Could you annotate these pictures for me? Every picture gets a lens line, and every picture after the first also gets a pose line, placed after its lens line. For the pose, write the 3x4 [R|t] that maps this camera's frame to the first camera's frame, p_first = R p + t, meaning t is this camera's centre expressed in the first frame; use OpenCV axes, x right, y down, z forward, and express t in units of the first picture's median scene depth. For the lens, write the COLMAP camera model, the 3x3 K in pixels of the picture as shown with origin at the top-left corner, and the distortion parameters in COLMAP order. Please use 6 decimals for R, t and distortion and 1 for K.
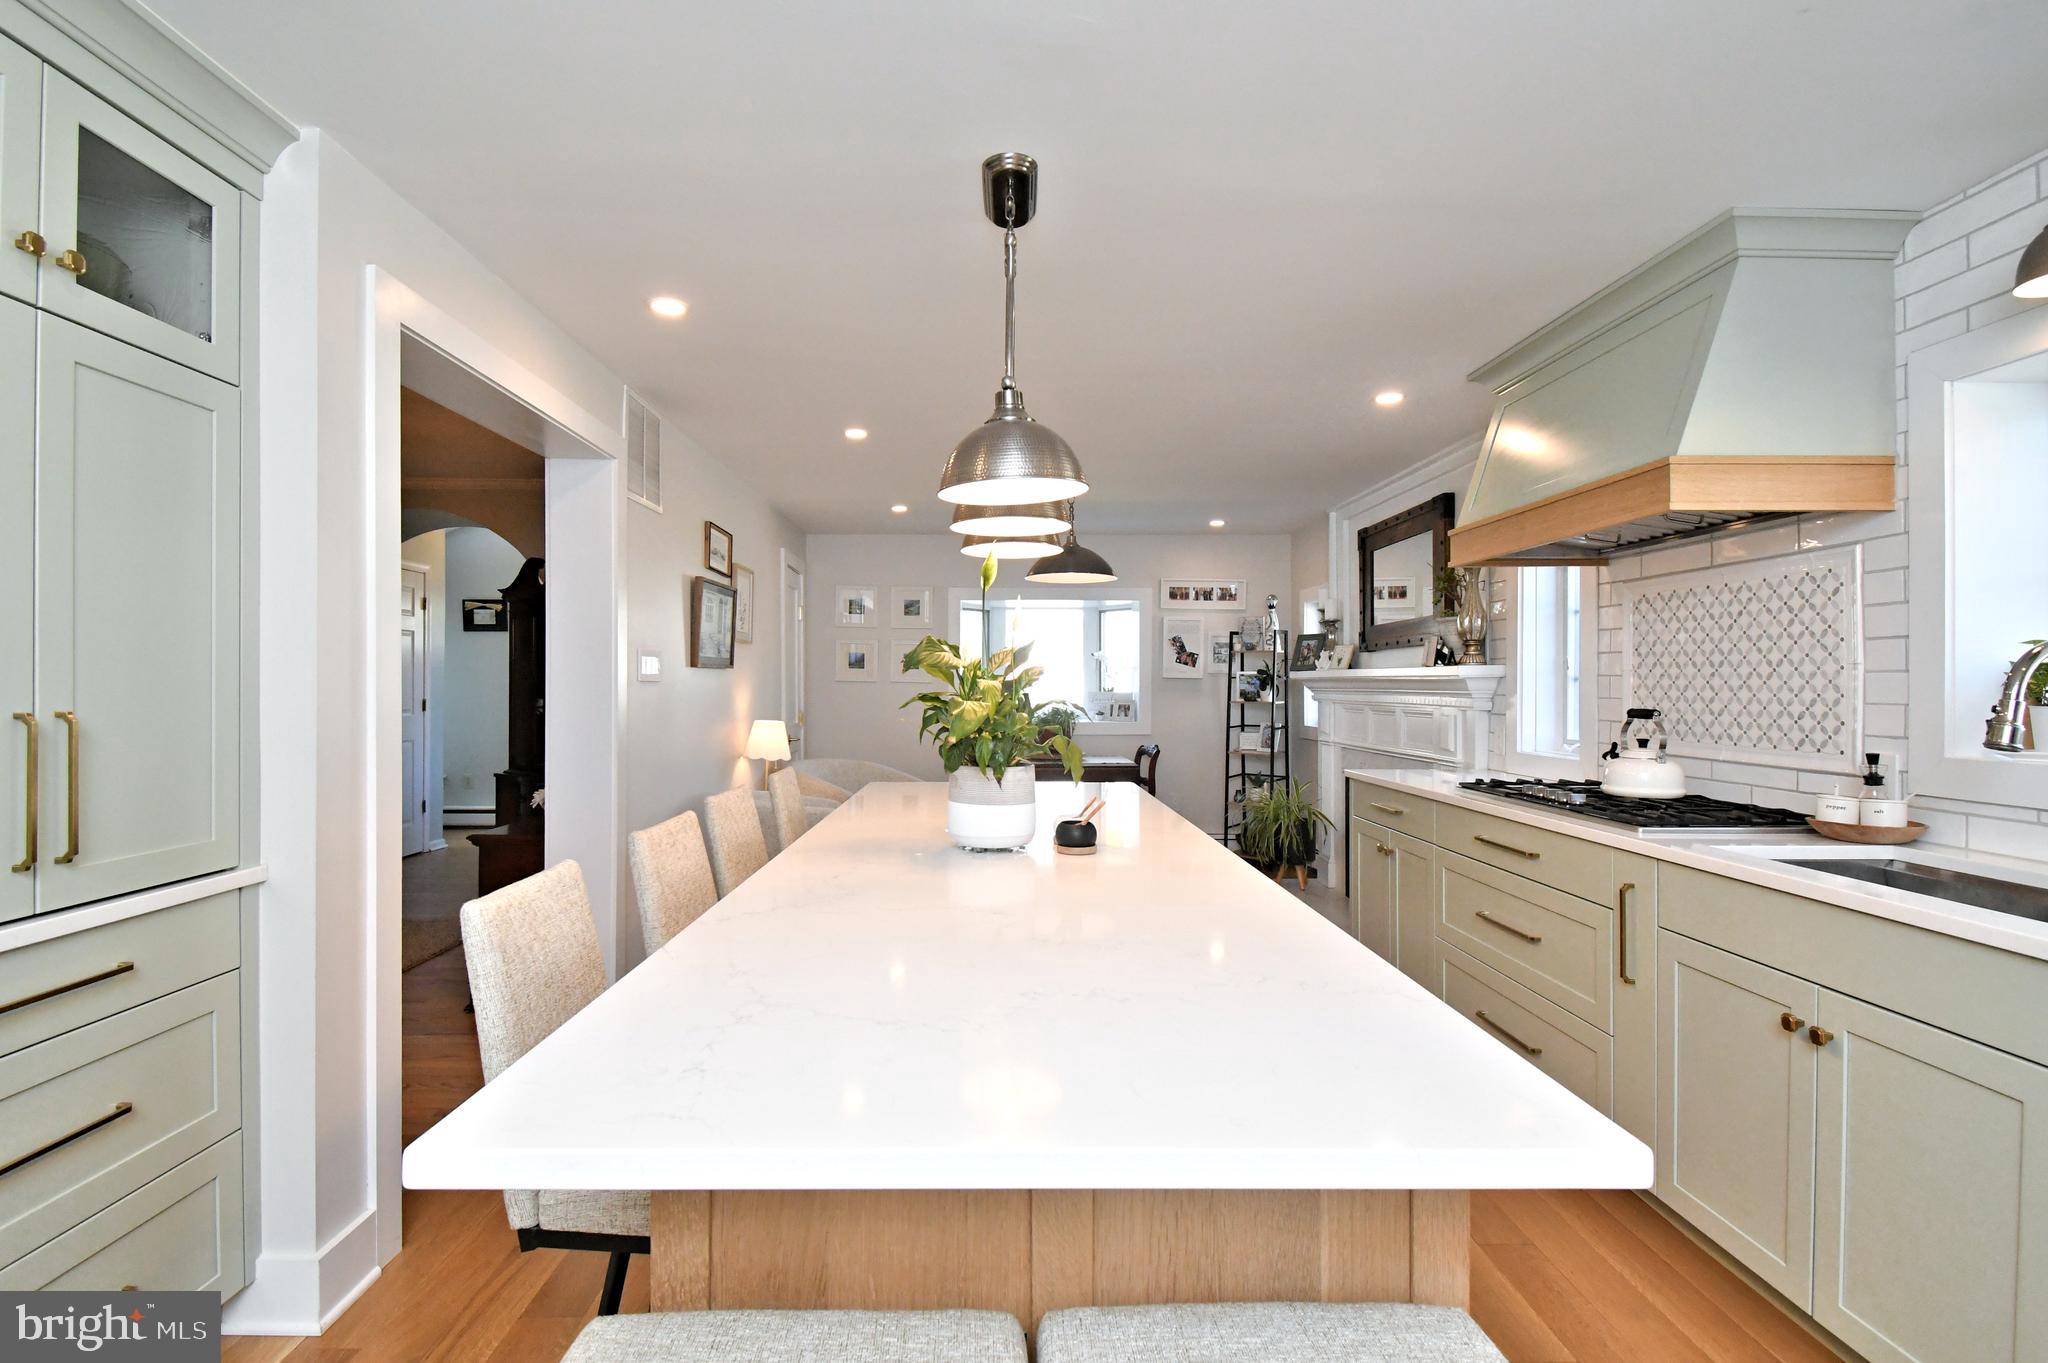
lens RADIAL K [[1012.2, 0, 998.9], [0, 1012.2, 696.0], [0, 0, 1]] dist [0.033608, -0.030676]
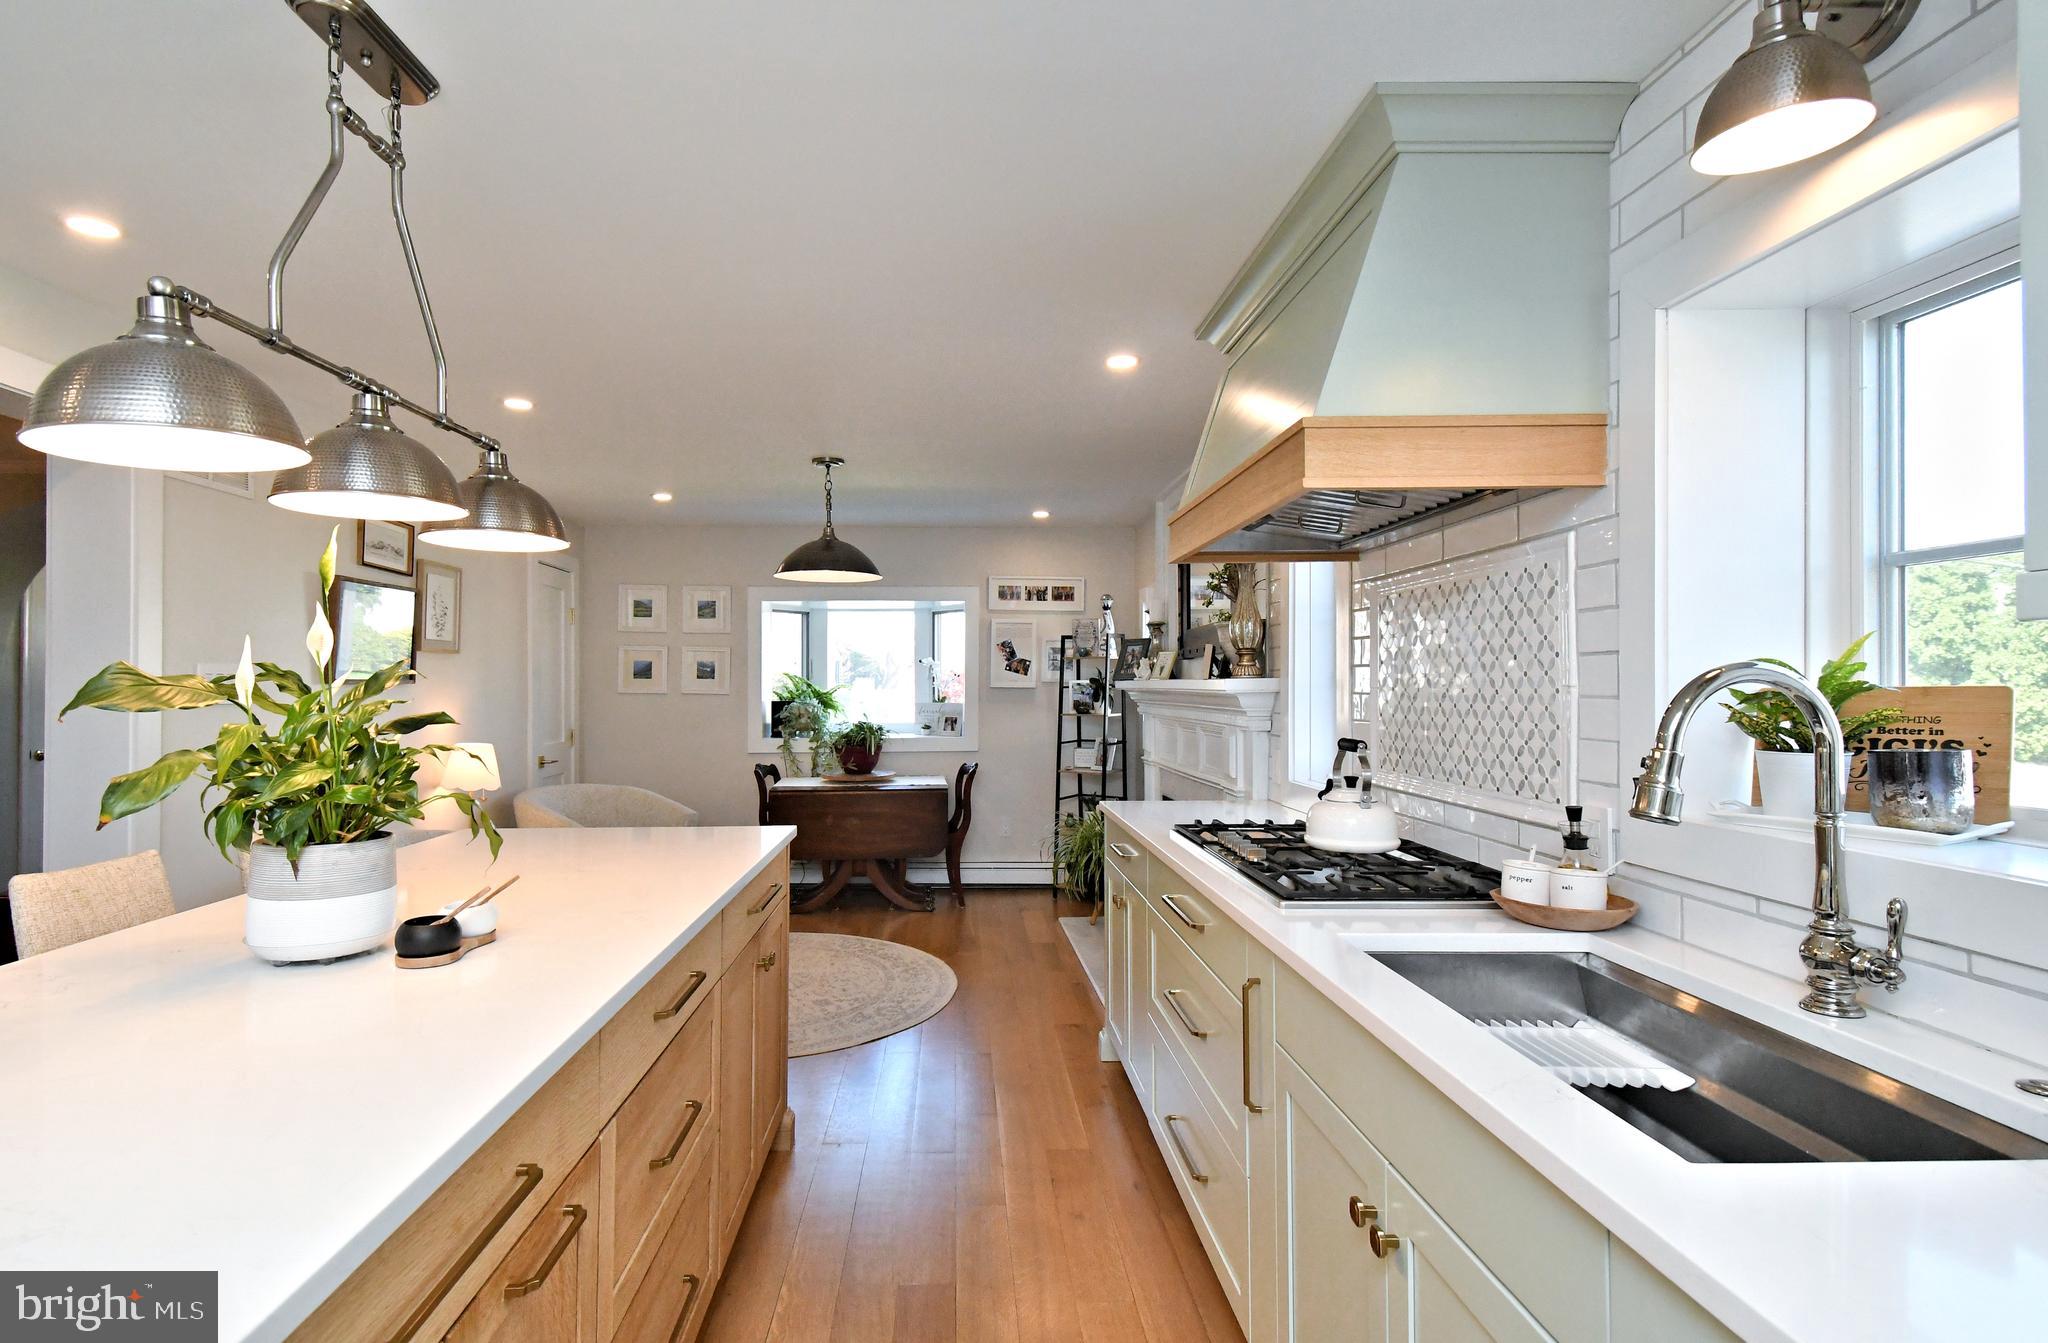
lens RADIAL K [[1054.3, 0, 976.0], [0, 1054.3, 686.6], [0, 0, 1]] dist [0.037505, 0.000309]
pose [[0.999851, -0.004581, 0.016656, 0.225459], [0.004758, 0.999932, -0.010609, -0.014900], [-0.016606, 0.010686, 0.999805, 0.120829]]
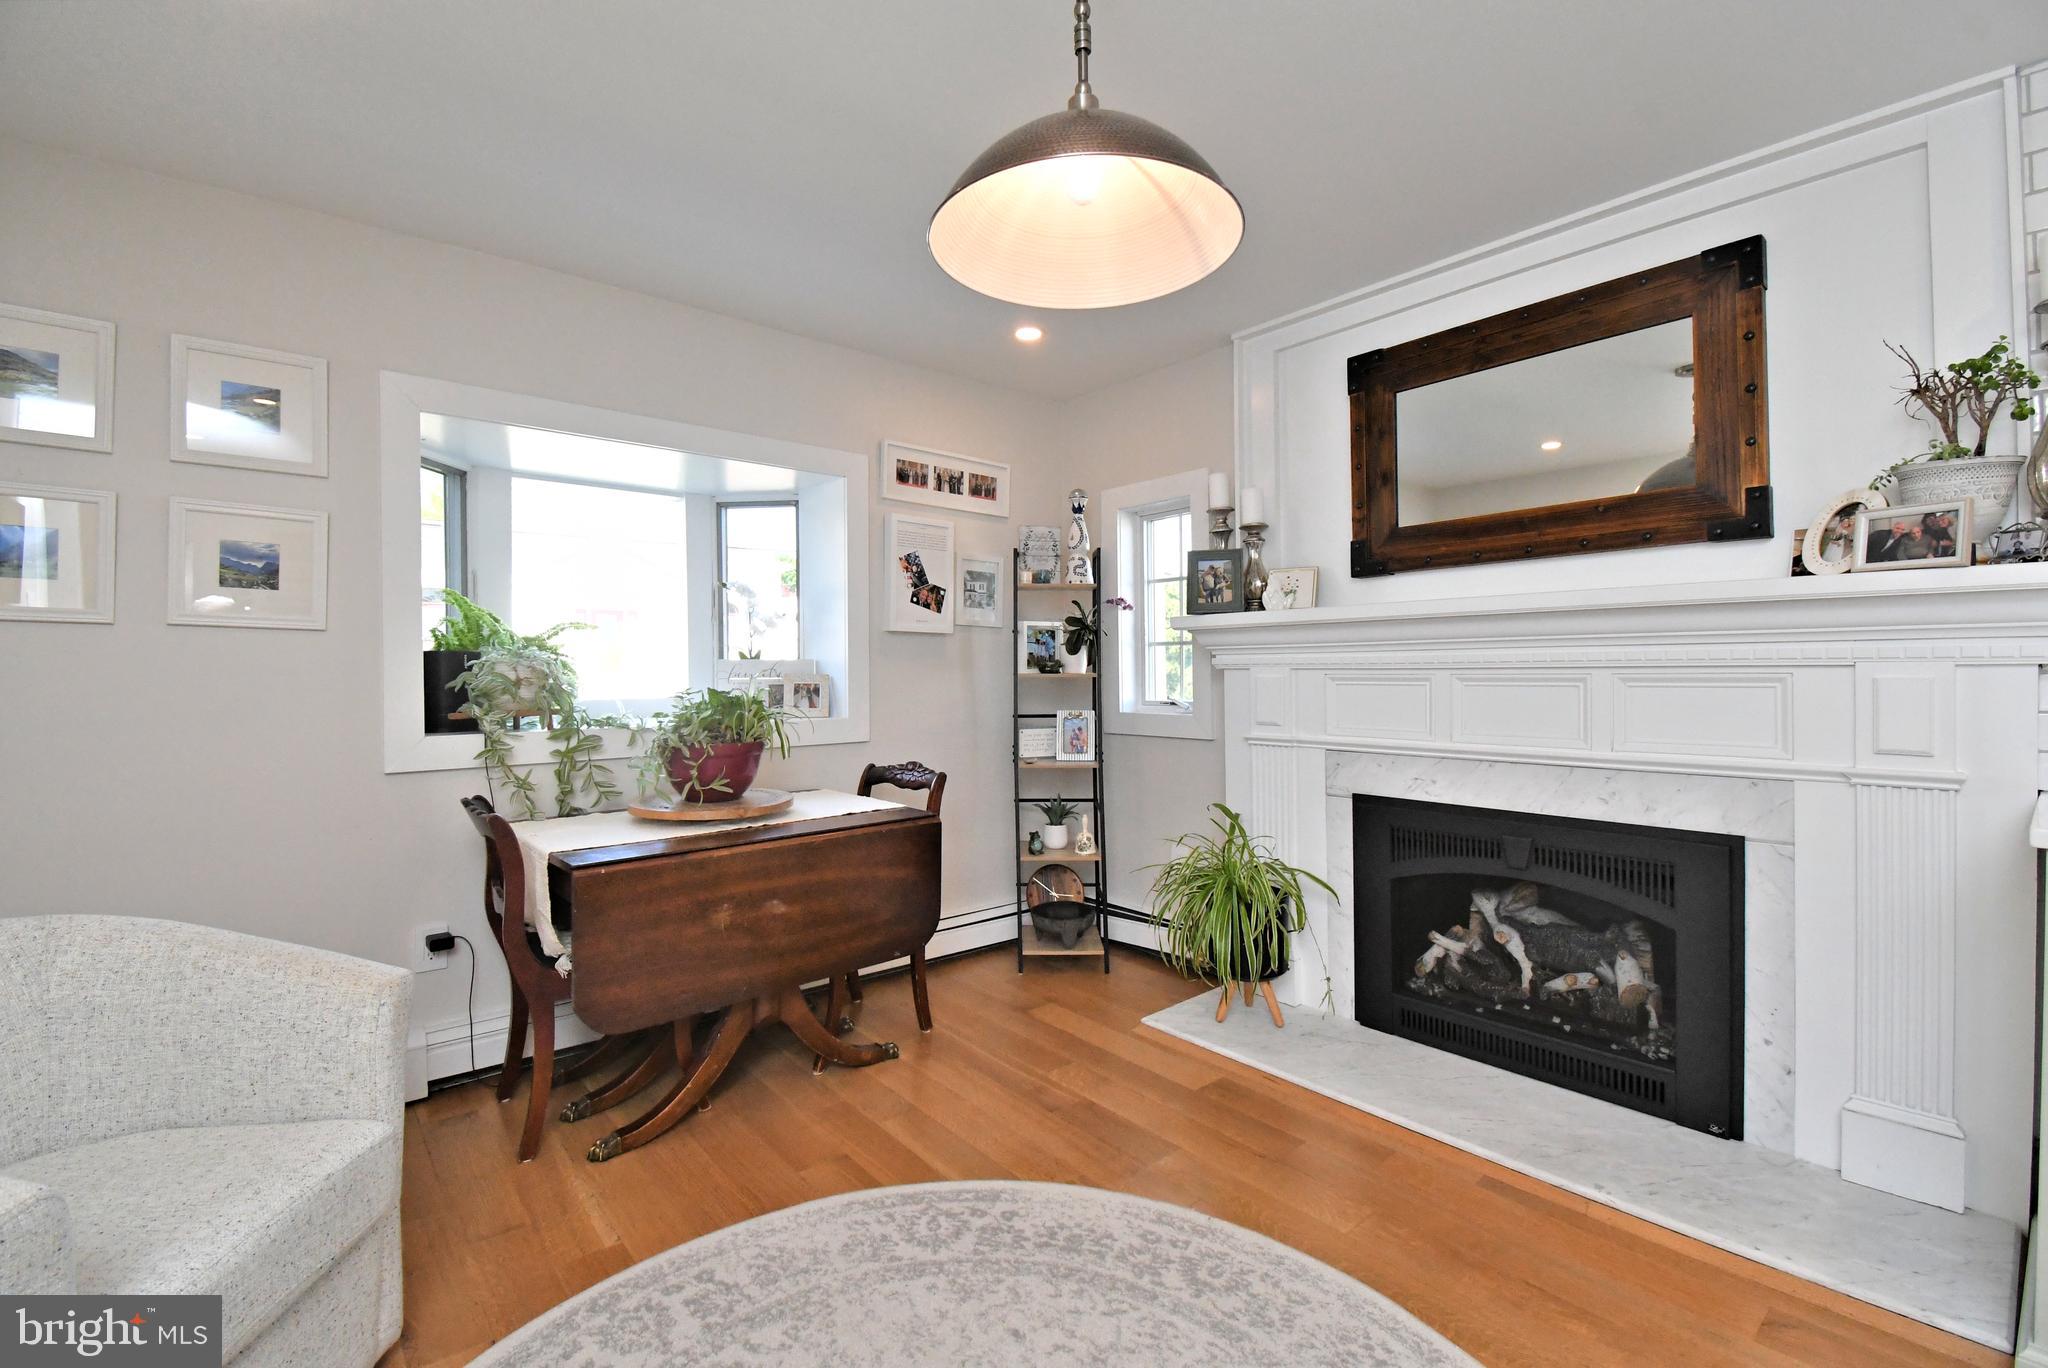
lens RADIAL K [[910.0, 0, 1014.7], [0, 910.0, 677.1], [0, 0, 1]] dist [0.018193, -0.000559]
pose [[0.766472, -0.010267, 0.642195, -0.152482], [0.015798, 0.999871, -0.002870, 0.013713], [-0.642083, 0.012346, 0.766536, 1.017791]]
